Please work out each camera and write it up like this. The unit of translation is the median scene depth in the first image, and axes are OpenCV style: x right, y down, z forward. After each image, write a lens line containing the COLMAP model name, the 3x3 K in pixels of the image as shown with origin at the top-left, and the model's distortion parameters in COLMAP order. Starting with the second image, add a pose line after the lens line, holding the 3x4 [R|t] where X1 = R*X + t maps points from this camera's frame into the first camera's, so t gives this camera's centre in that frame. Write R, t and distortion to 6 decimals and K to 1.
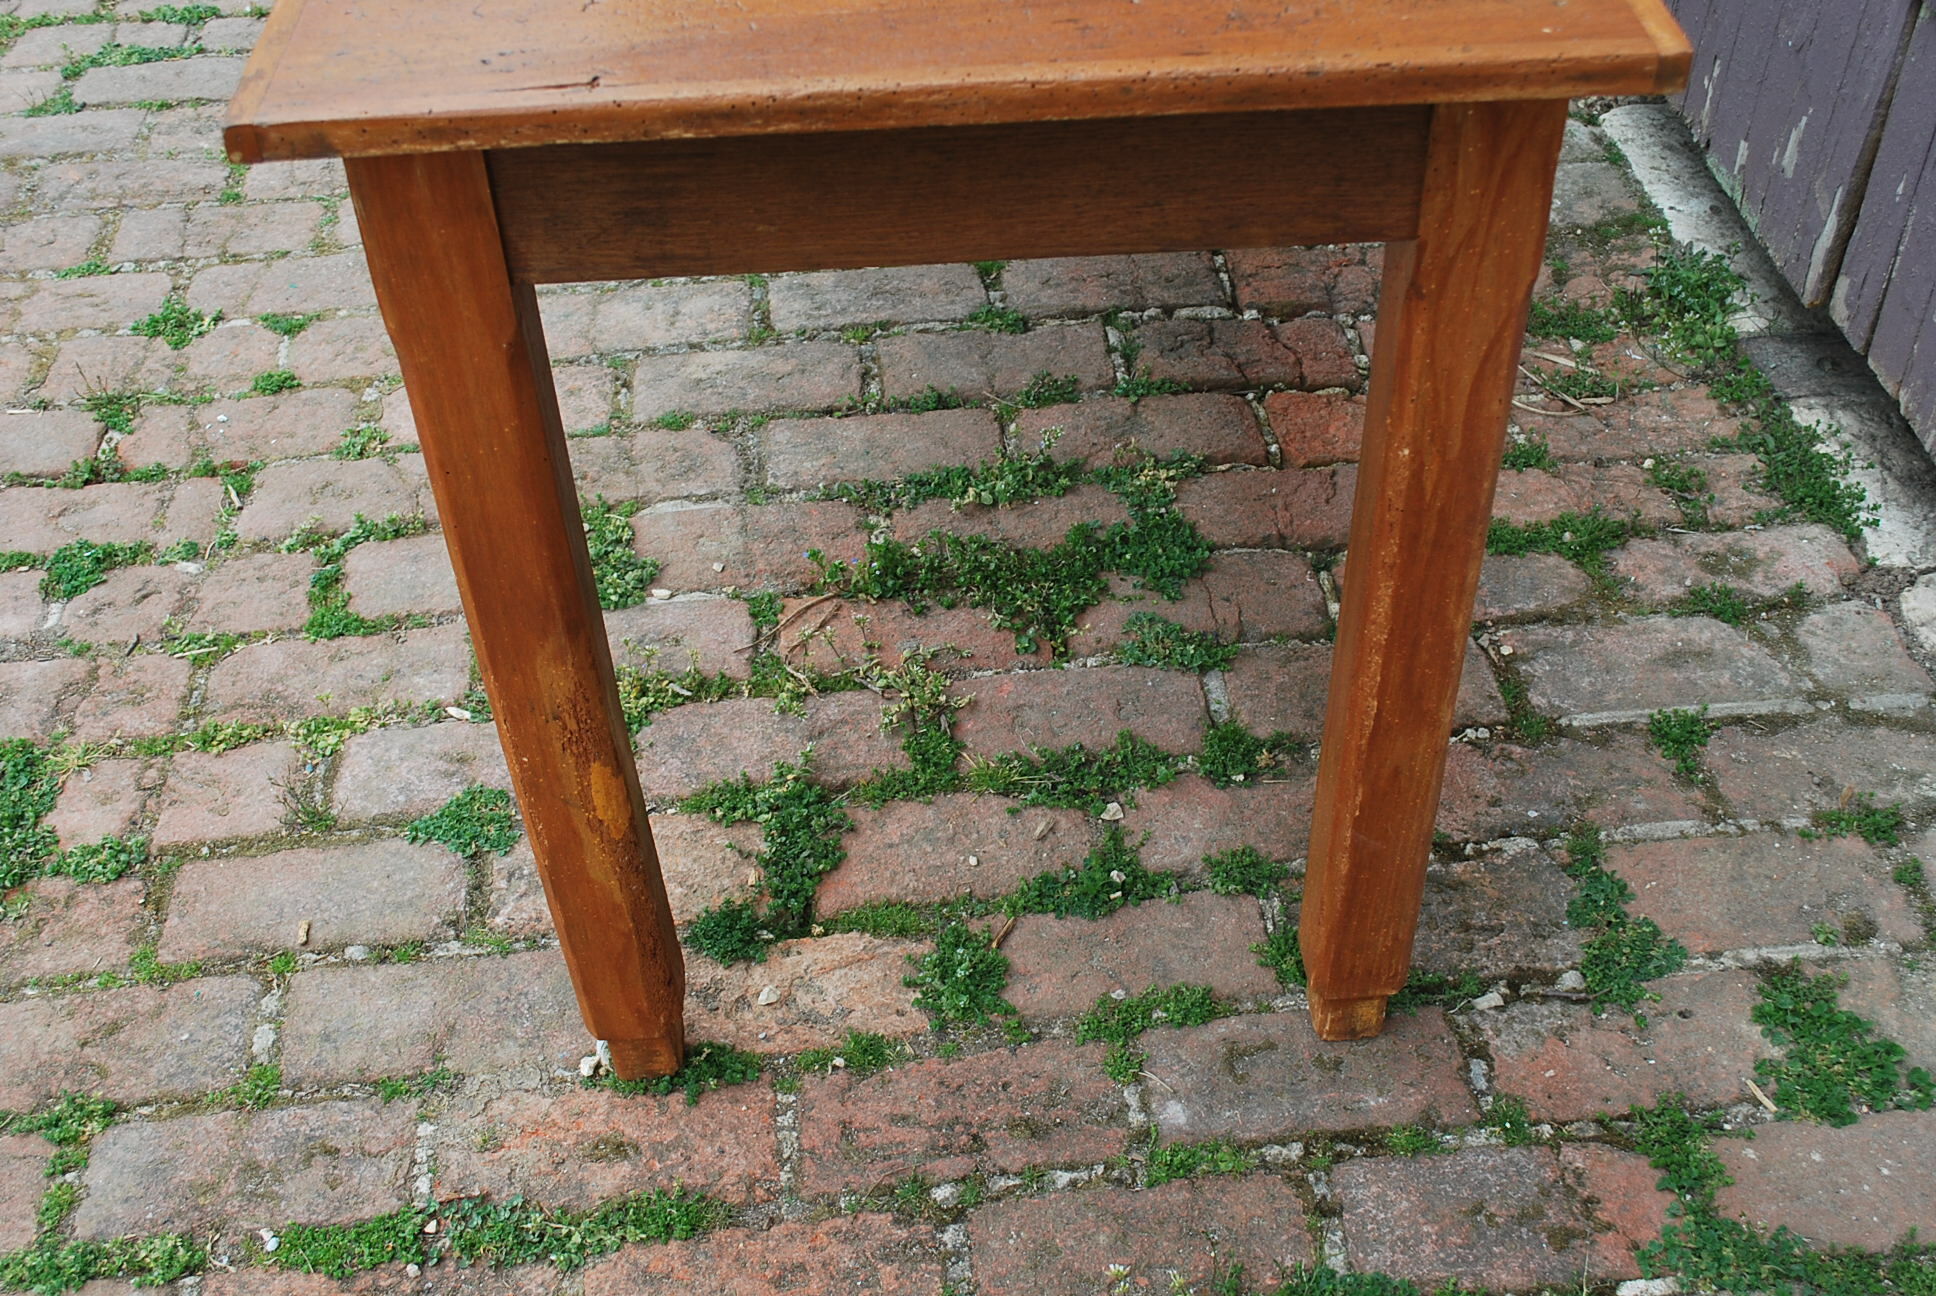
lens RADIAL K [[2068.7, 0, 968.0], [0, 2068.7, 648.0], [0, 0, 1]] dist [-0.028776, 0.013943]
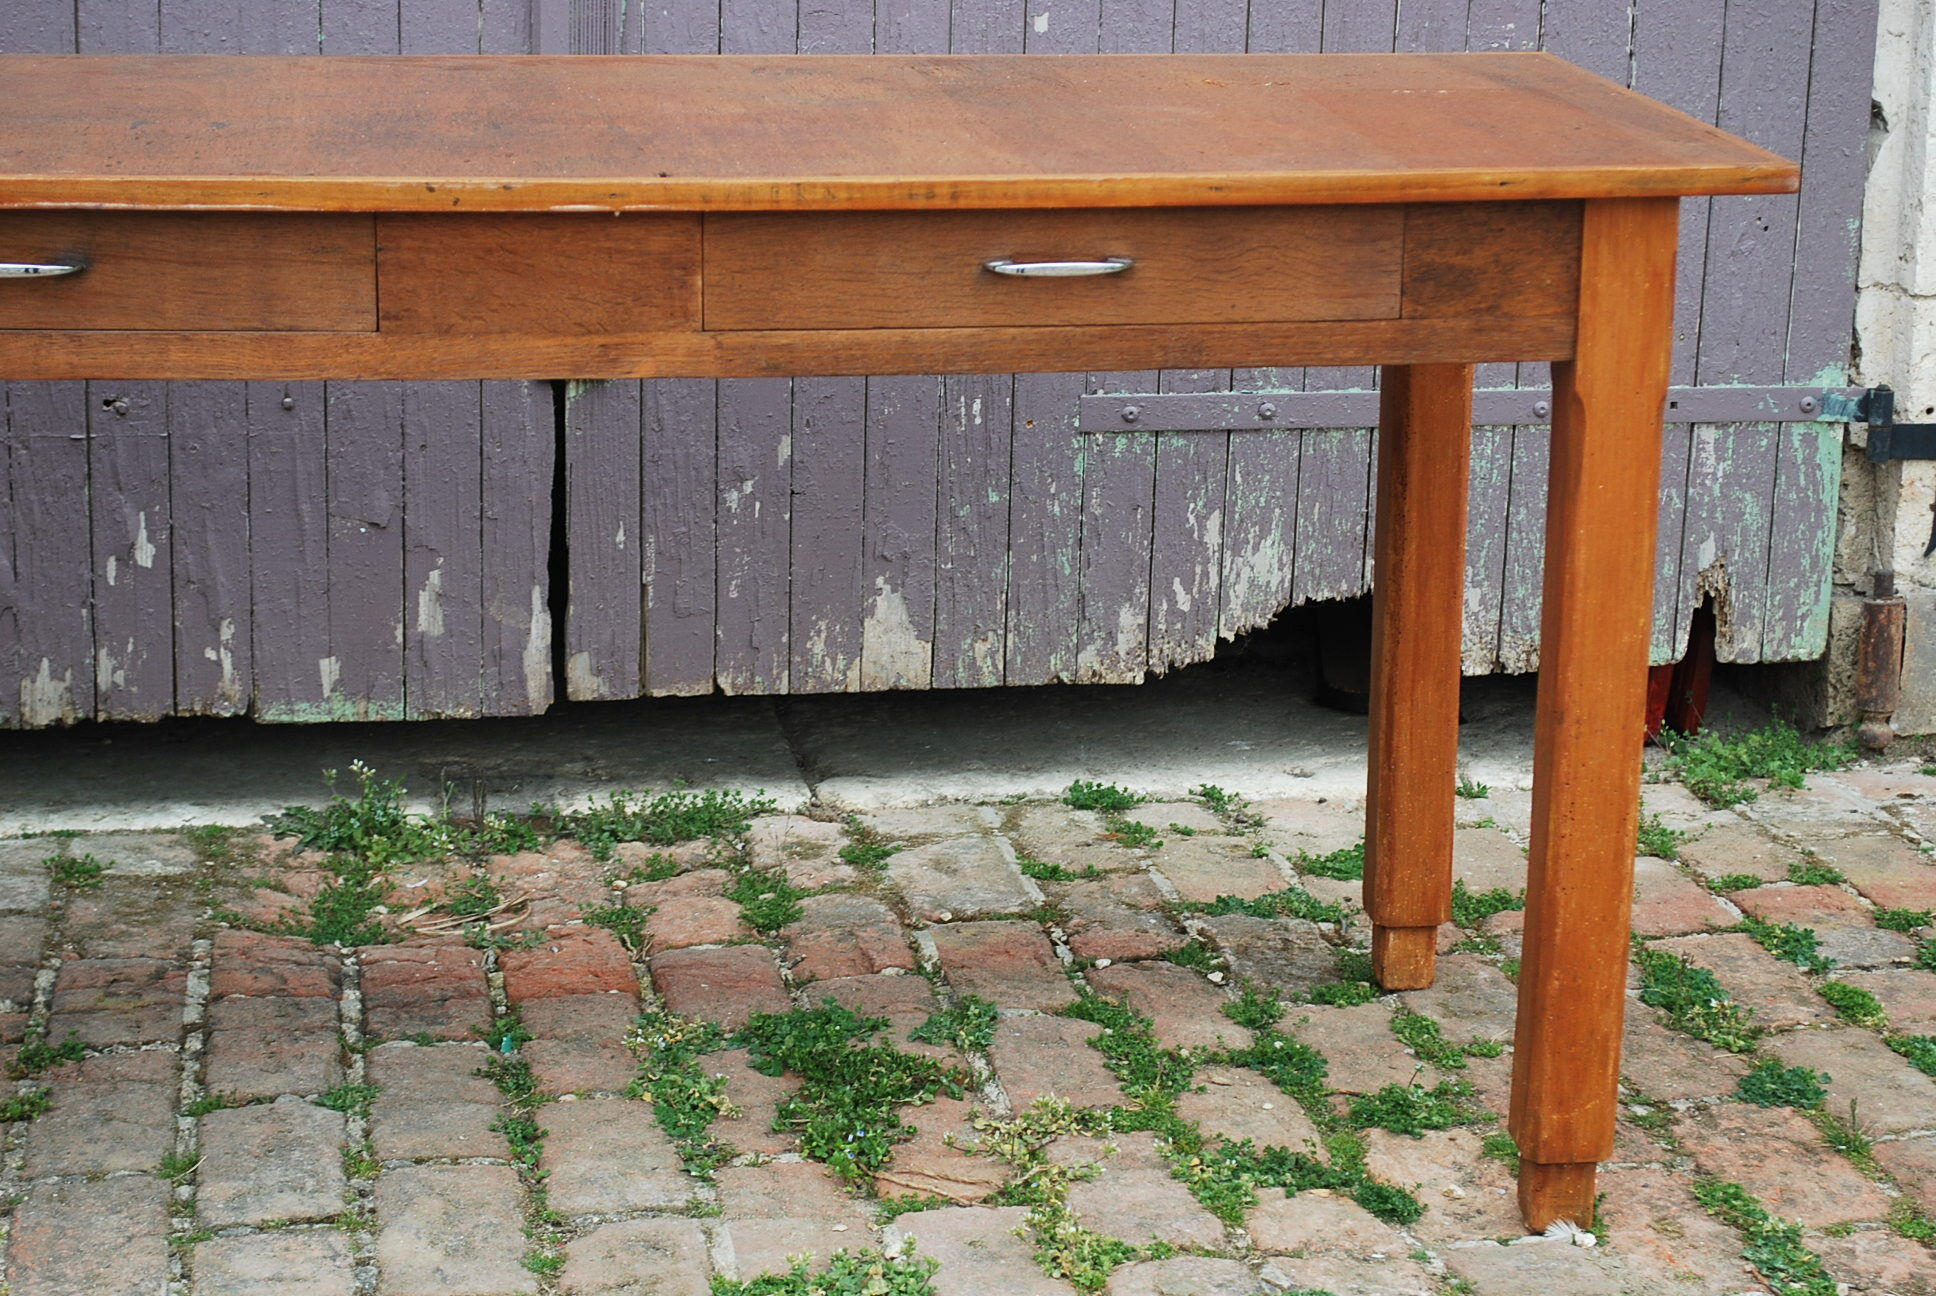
lens RADIAL K [[3760.1, 0, 991.0], [0, 3760.1, 646.5], [0, 0, 1]] dist [0.012376, 0.126416]
pose [[-0.068928, -0.252132, 0.965235, -1.730514], [0.670254, 0.704936, 0.232002, -0.583076], [-0.738924, 0.662944, 0.120403, 0.720526]]
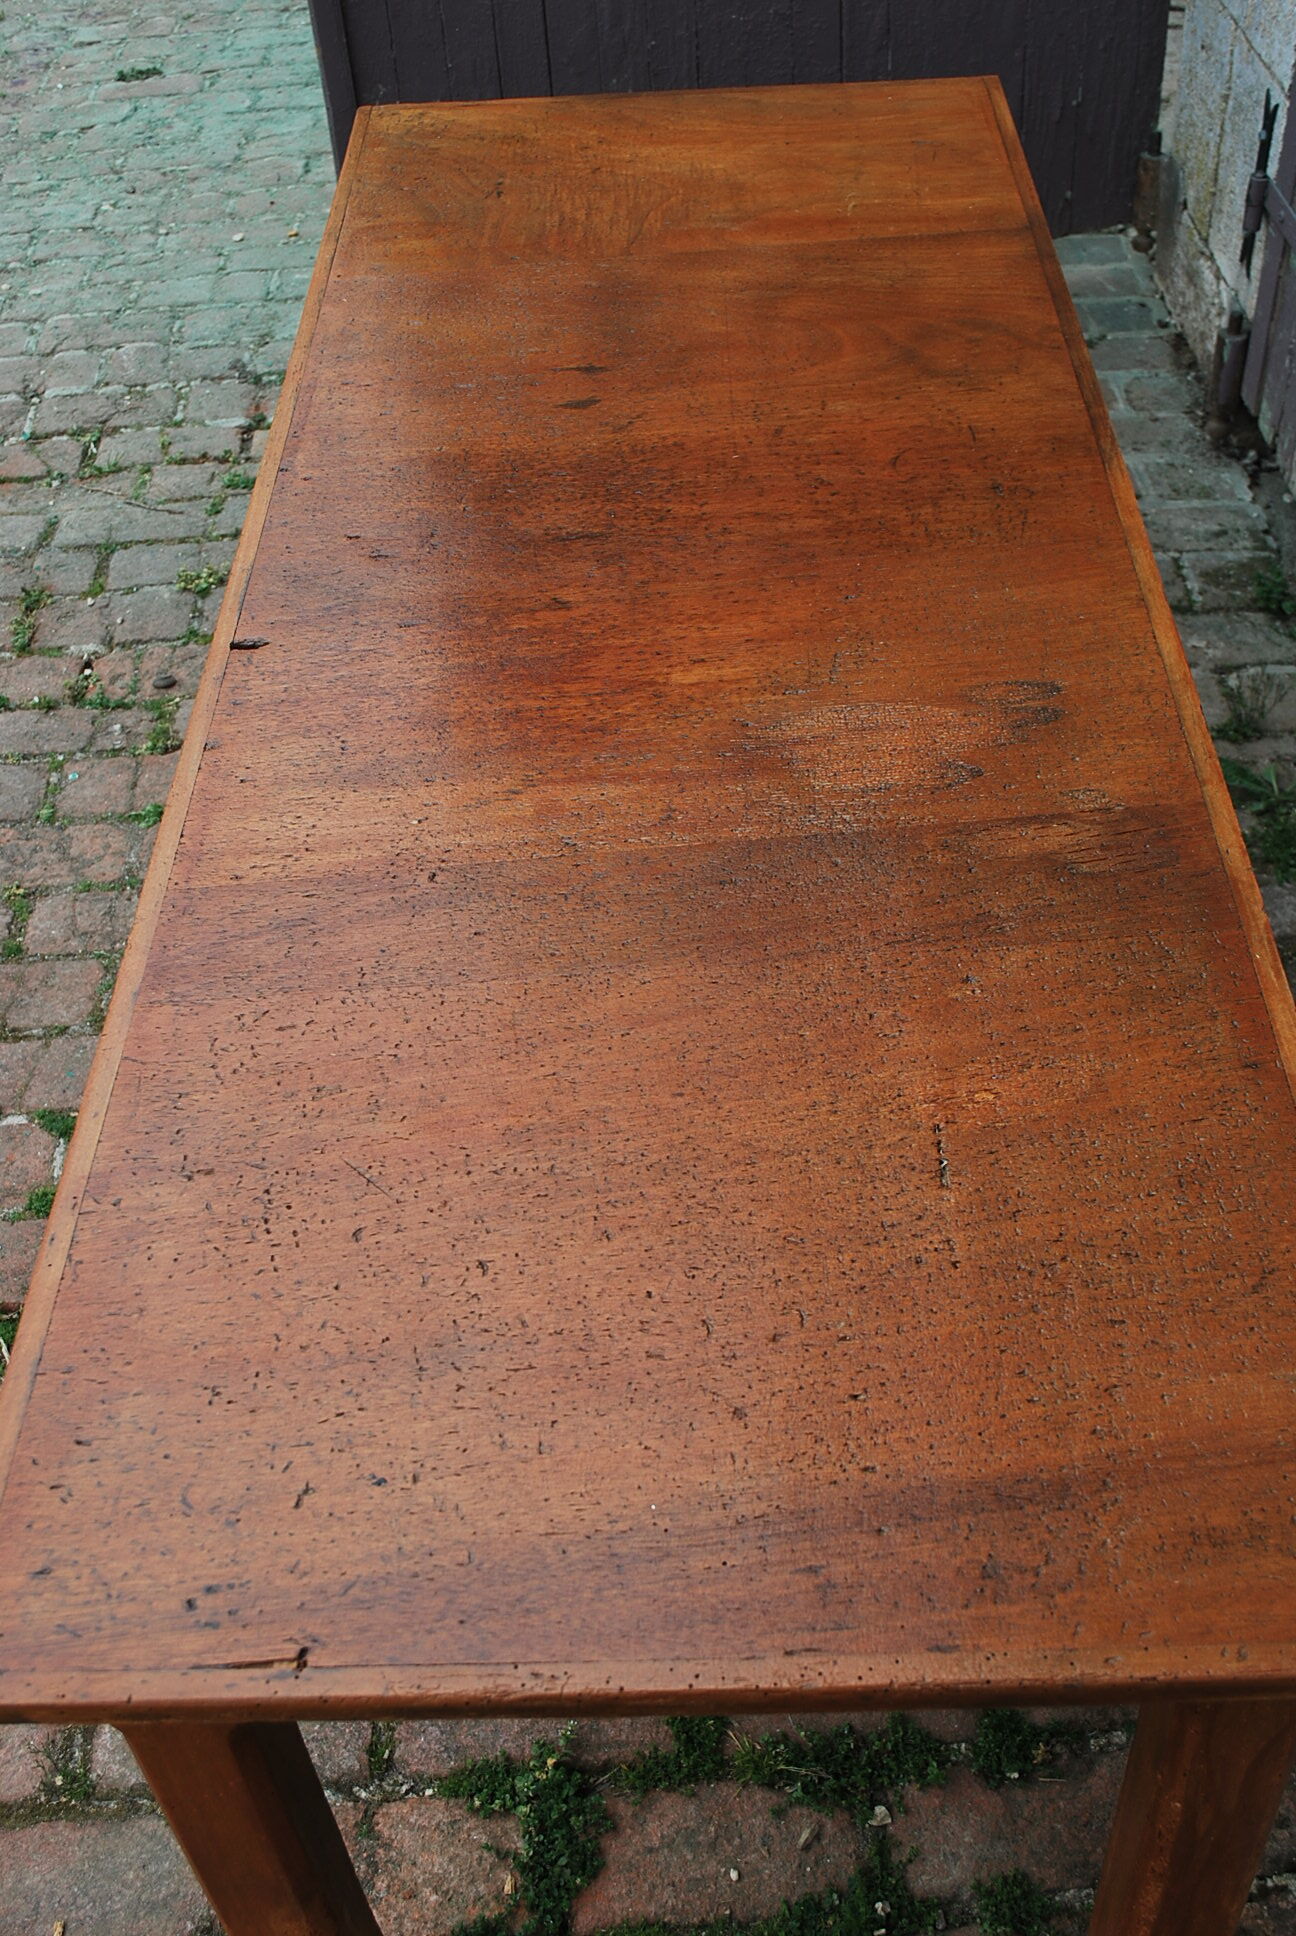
lens RADIAL K [[2068.7, 0, 648.0], [0, 2068.7, 968.0], [0, 0, 1]] dist [-0.028776, 0.013943]
pose [[0.997546, 0.017322, -0.067841, 0.019791], [-0.014988, 0.999283, 0.034762, -0.348604], [0.068394, -0.033660, 0.997090, 0.044534]]
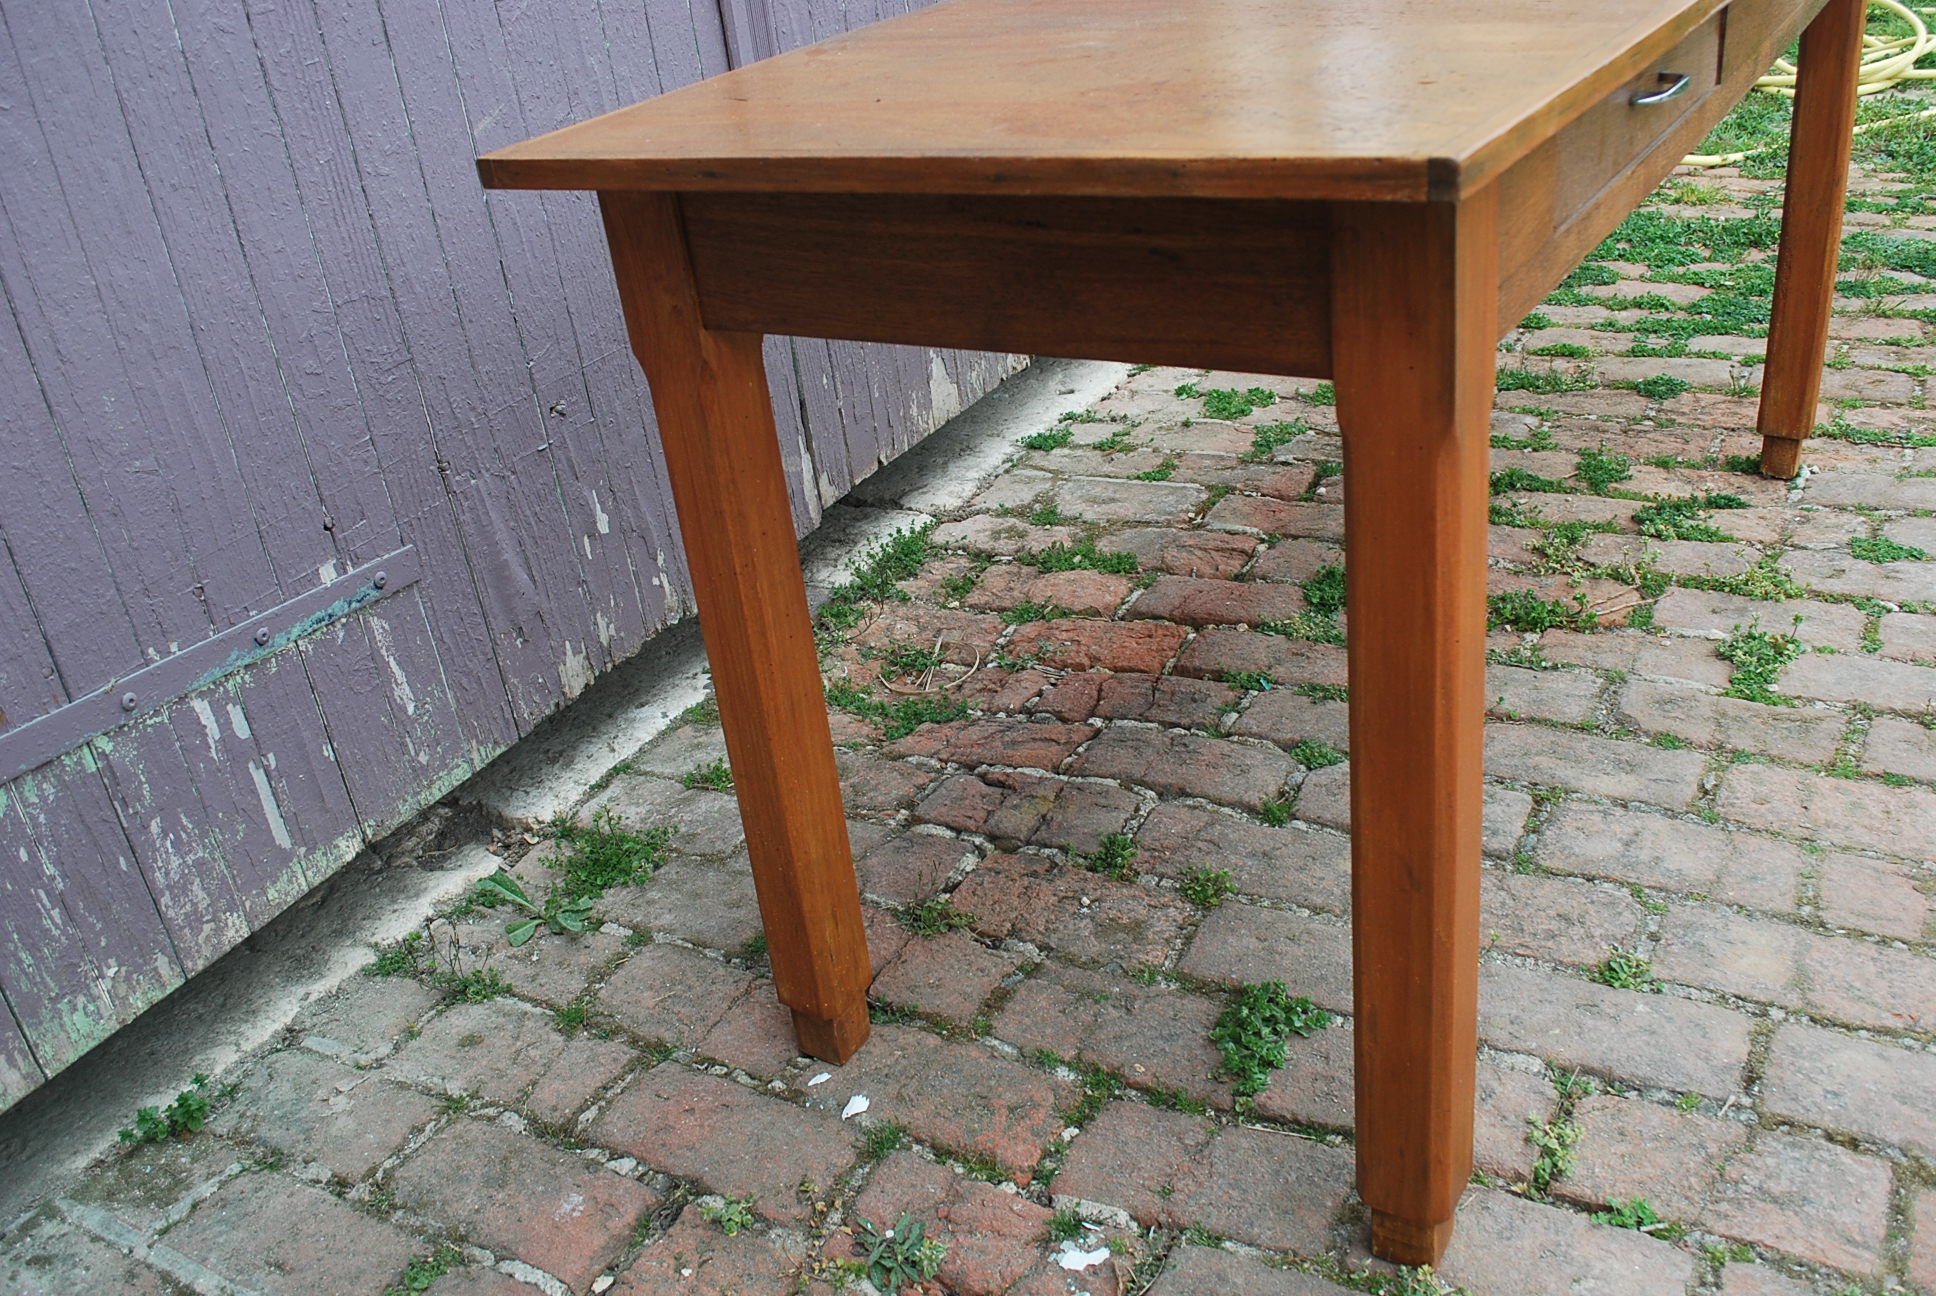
lens RADIAL K [[1693.2, 0, 968.0], [0, 1693.2, 648.0], [0, 0, 1]] dist [-0.086646, 0.003294]
pose [[-0.801038, -0.175631, 0.572269, -0.416967], [0.496532, 0.339024, 0.799073, -1.223838], [-0.334355, 0.924238, -0.184365, 1.536643]]
